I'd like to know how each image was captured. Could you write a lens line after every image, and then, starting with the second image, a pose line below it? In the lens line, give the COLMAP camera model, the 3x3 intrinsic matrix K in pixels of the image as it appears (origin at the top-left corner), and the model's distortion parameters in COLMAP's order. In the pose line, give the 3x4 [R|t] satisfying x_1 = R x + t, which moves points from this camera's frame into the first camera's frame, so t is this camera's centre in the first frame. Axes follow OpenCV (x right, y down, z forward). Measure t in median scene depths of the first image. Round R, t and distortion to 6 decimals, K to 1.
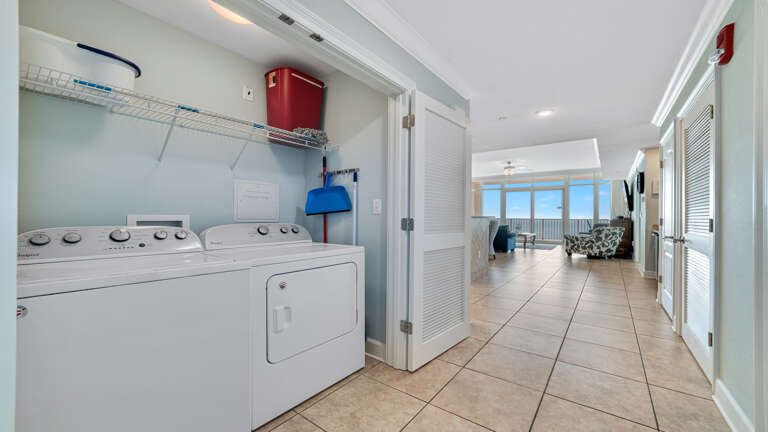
lens RADIAL K [[294.7, 0, 380.5], [0, 294.7, 218.3], [0, 0, 1]] dist [-0.001678, 0.000051]
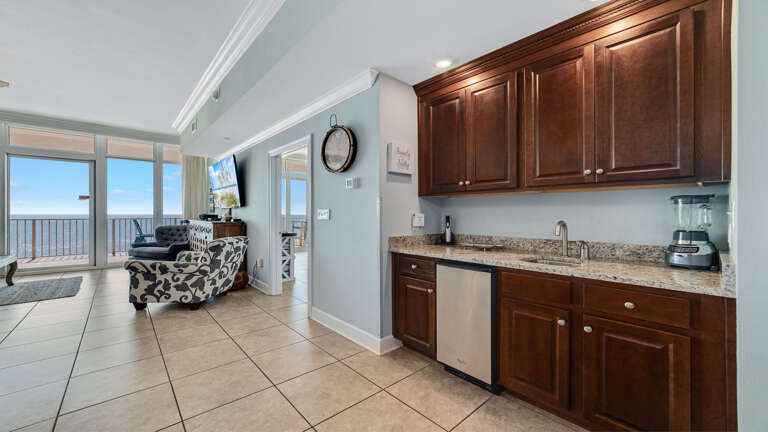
lens RADIAL K [[294.7, 0, 385.2], [0, 294.7, 213.9], [0, 0, 1]] dist [-0.001678, 0.000051]
pose [[0.182986, -0.009116, 0.983073, 0.312223], [0.003083, 0.999957, 0.008699, -0.014162], [-0.983111, 0.001439, 0.183007, 0.618100]]
